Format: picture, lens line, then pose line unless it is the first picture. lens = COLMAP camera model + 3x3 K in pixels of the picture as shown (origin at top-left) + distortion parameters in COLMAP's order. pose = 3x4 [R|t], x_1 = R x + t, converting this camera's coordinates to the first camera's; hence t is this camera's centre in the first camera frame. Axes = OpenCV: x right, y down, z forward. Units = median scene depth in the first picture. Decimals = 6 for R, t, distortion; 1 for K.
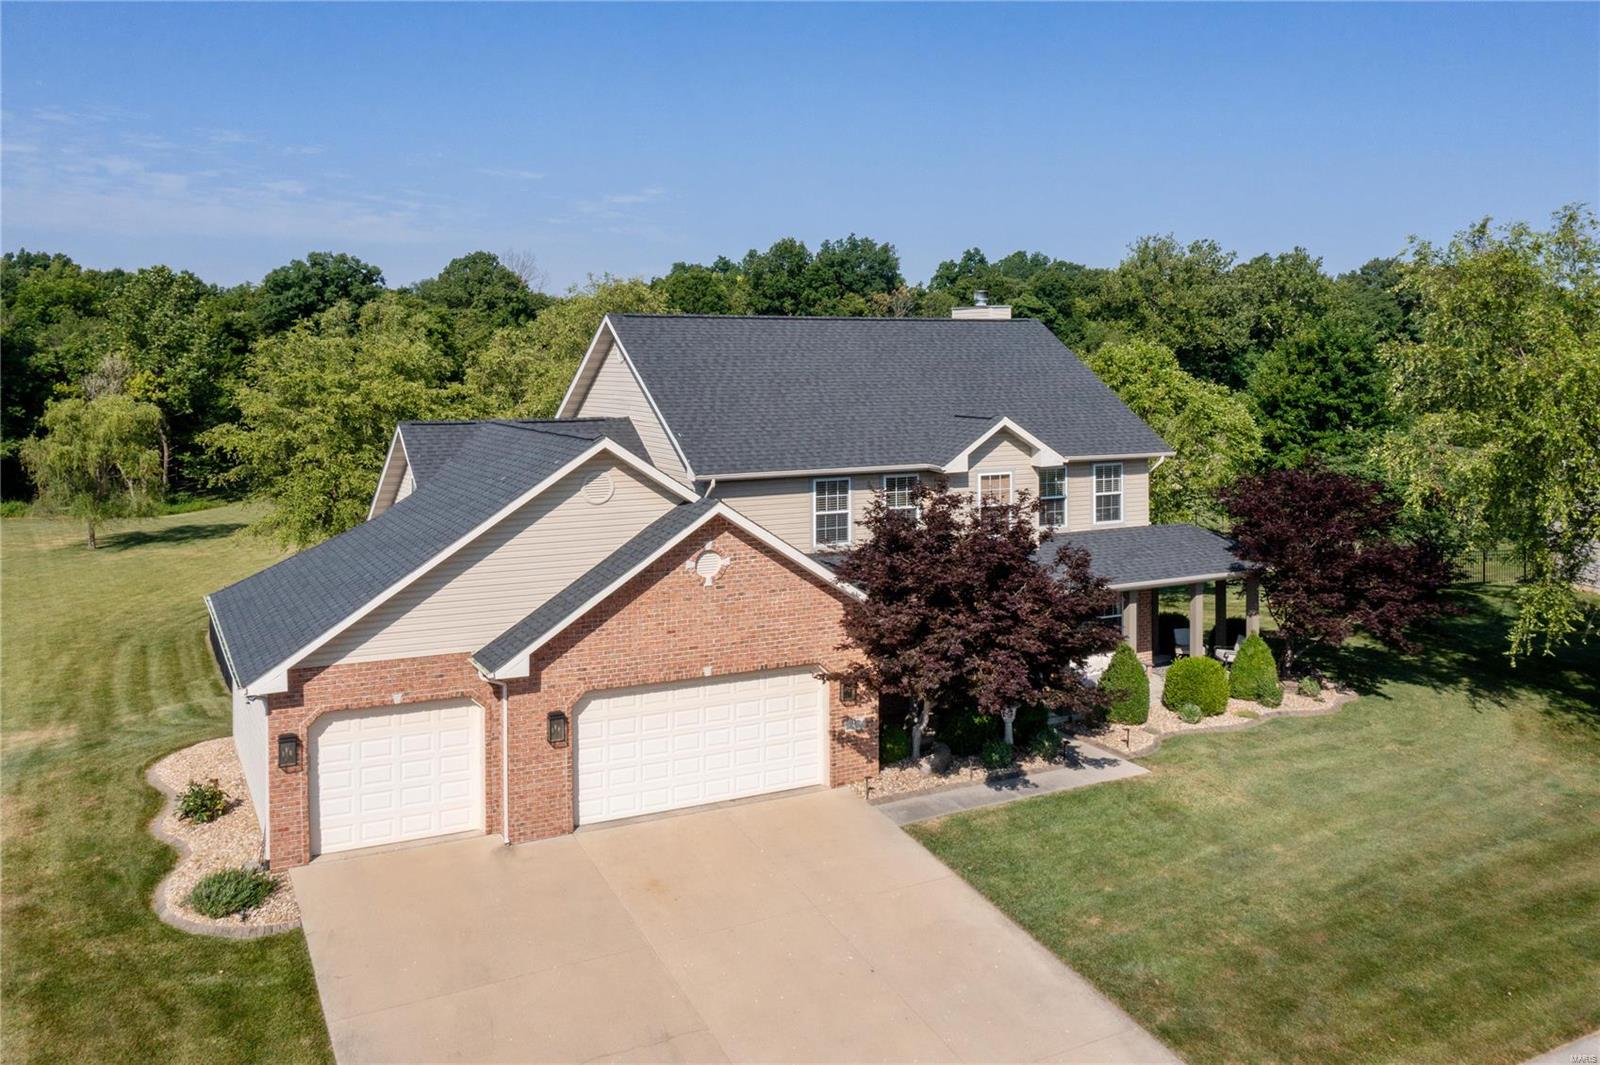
lens RADIAL K [[1247.1, 0, 797.3], [0, 1247.1, 487.8], [0, 0, 1]] dist [-0.009699, -0.005735]
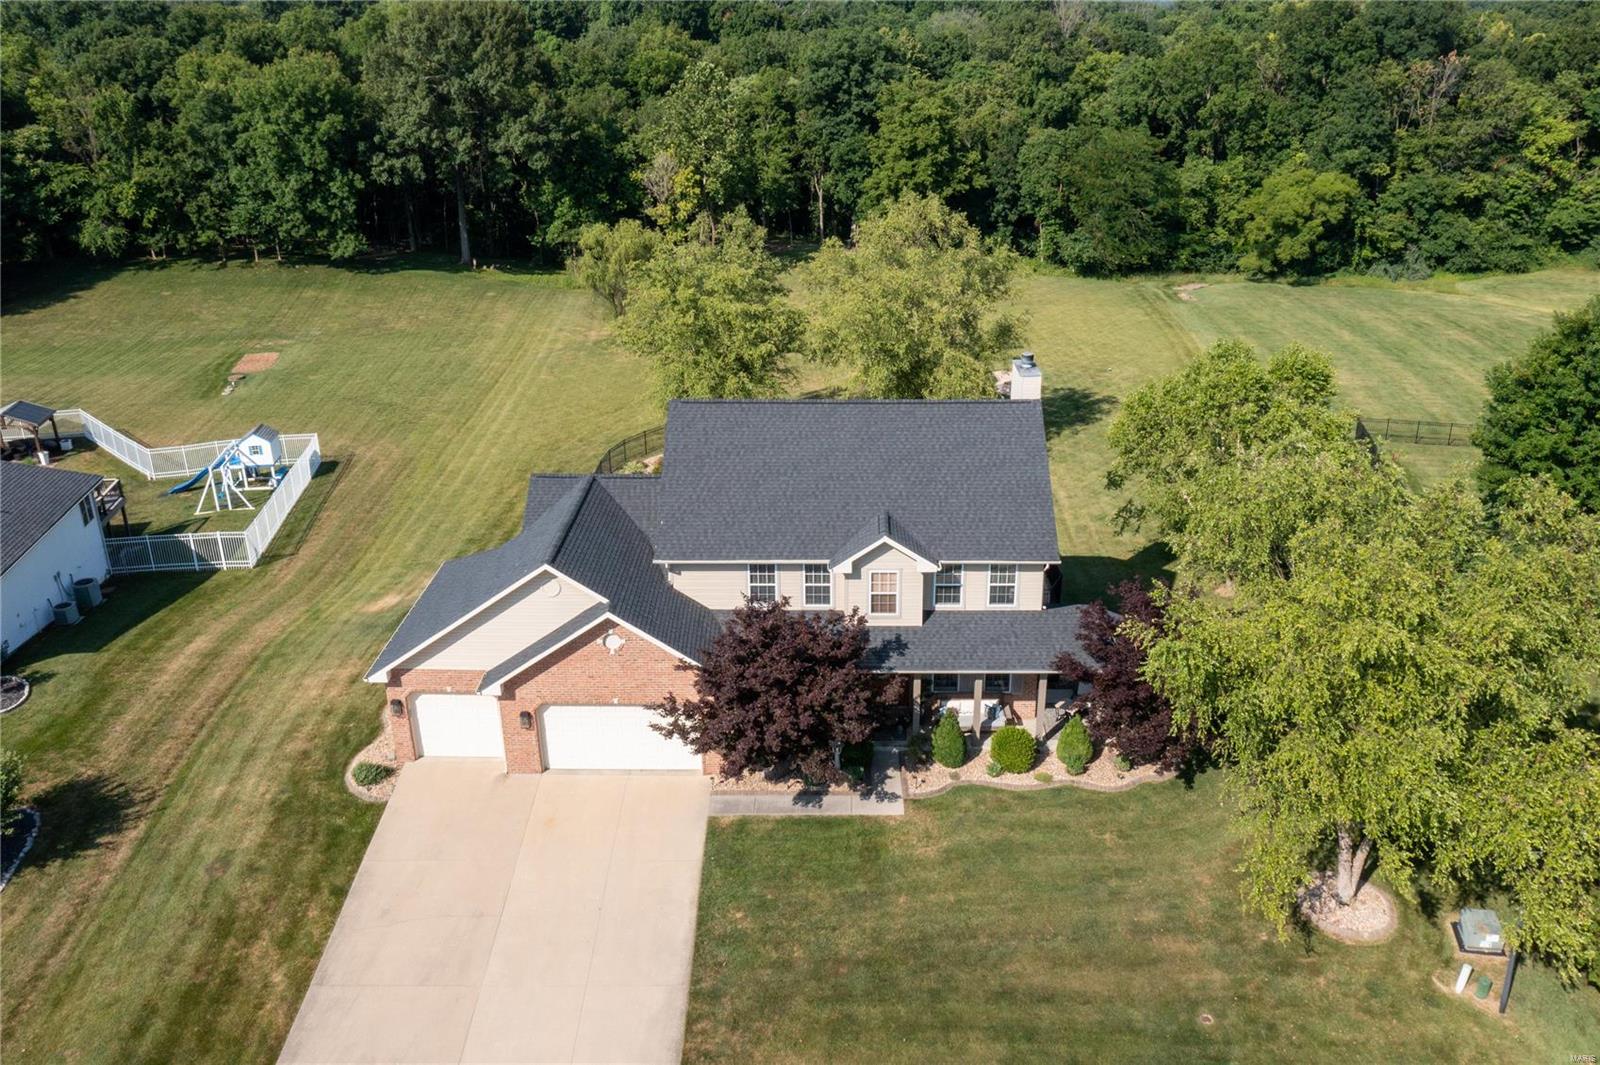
lens RADIAL K [[1247.1, 0, 815.8], [0, 1247.1, 545.3], [0, 0, 1]] dist [-0.009699, -0.005735]
pose [[0.880571, 0.176592, -0.439784, 0.911288], [-0.033424, 0.948813, 0.314064, -0.620116], [0.472734, -0.261857, 0.841400, -0.256707]]
